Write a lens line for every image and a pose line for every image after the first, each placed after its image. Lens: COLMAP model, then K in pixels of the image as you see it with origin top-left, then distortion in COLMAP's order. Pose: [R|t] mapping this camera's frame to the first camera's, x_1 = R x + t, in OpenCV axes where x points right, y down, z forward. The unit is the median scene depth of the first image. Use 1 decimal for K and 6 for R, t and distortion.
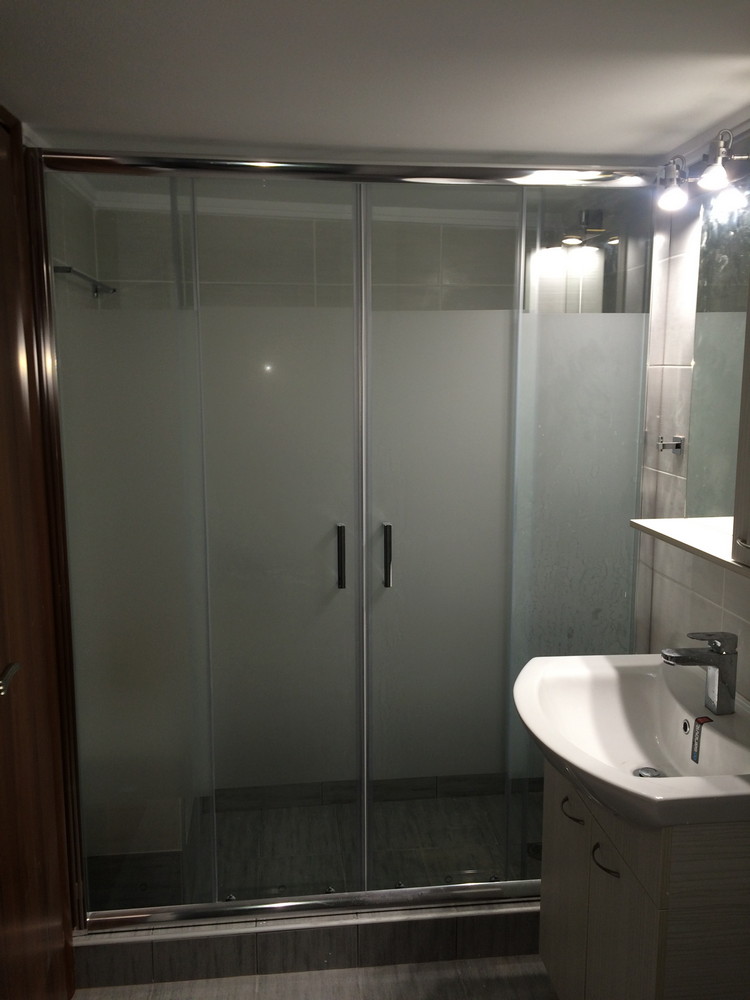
lens RADIAL K [[853.5, 0, 377.6], [0, 853.5, 498.9], [0, 0, 1]] dist [0.078088, -0.093736]
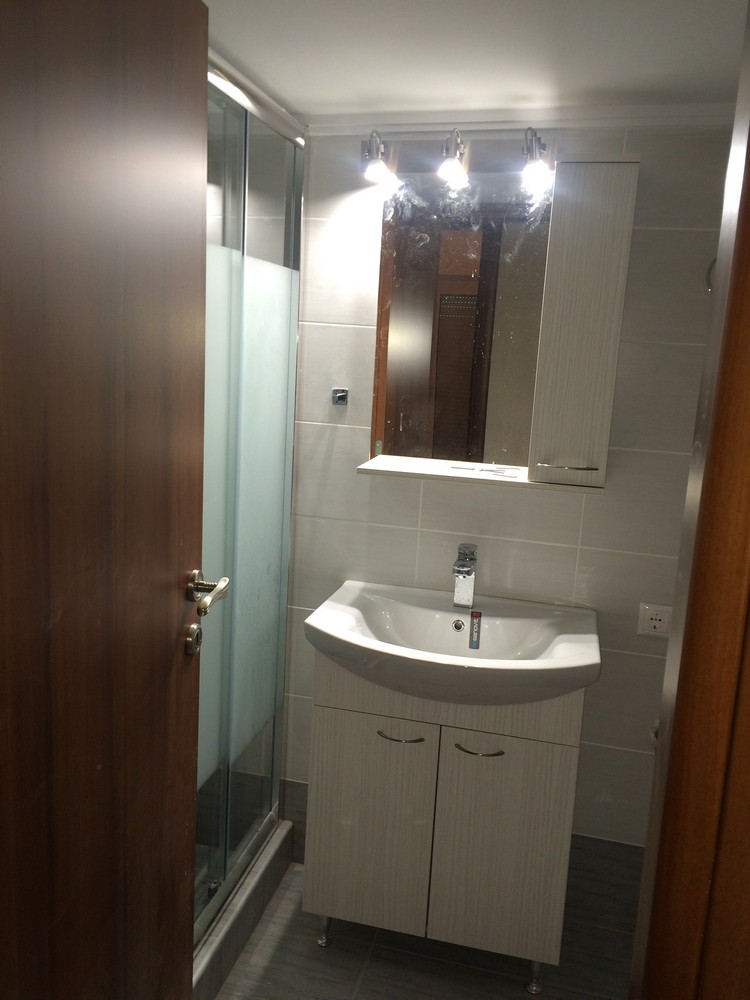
lens RADIAL K [[853.5, 0, 371.8], [0, 853.5, 496.0], [0, 0, 1]] dist [0.078088, -0.093736]
pose [[0.343039, -0.143417, 0.928308, -0.644006], [0.087856, 0.988842, 0.120304, -0.061799], [-0.935204, 0.040288, 0.351811, 0.557073]]
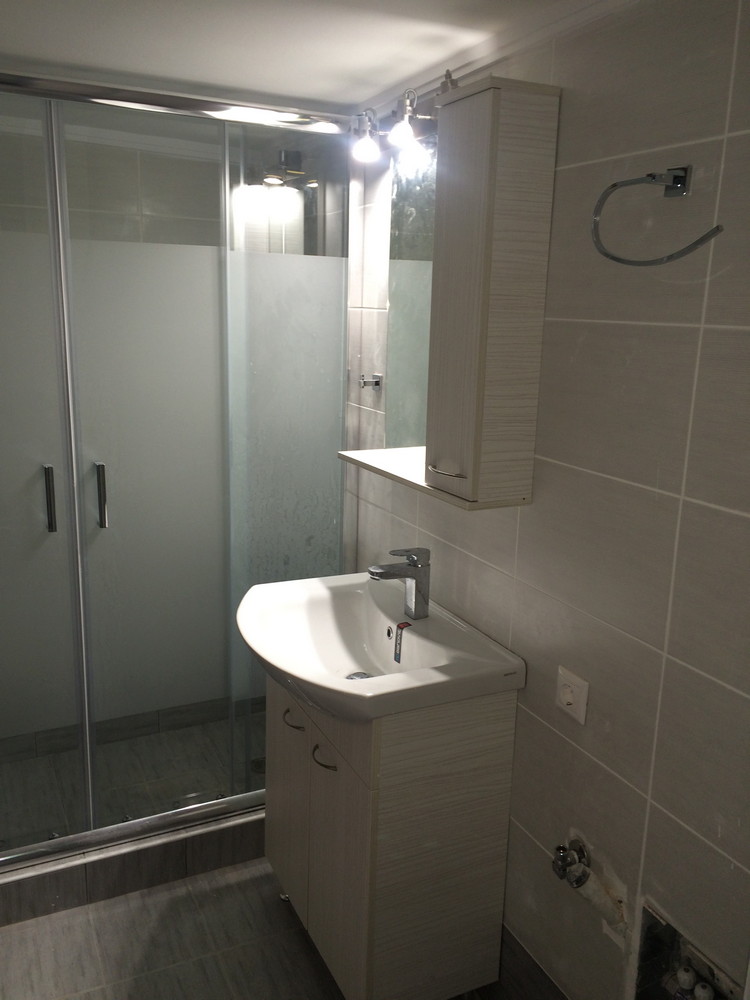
lens RADIAL K [[853.5, 0, 377.6], [0, 853.5, 500.2], [0, 0, 1]] dist [0.078088, -0.093736]
pose [[0.941775, -0.048020, 0.332797, -0.018637], [0.023522, 0.996734, 0.077255, 0.002736], [-0.335420, -0.064928, 0.939828, -0.031083]]
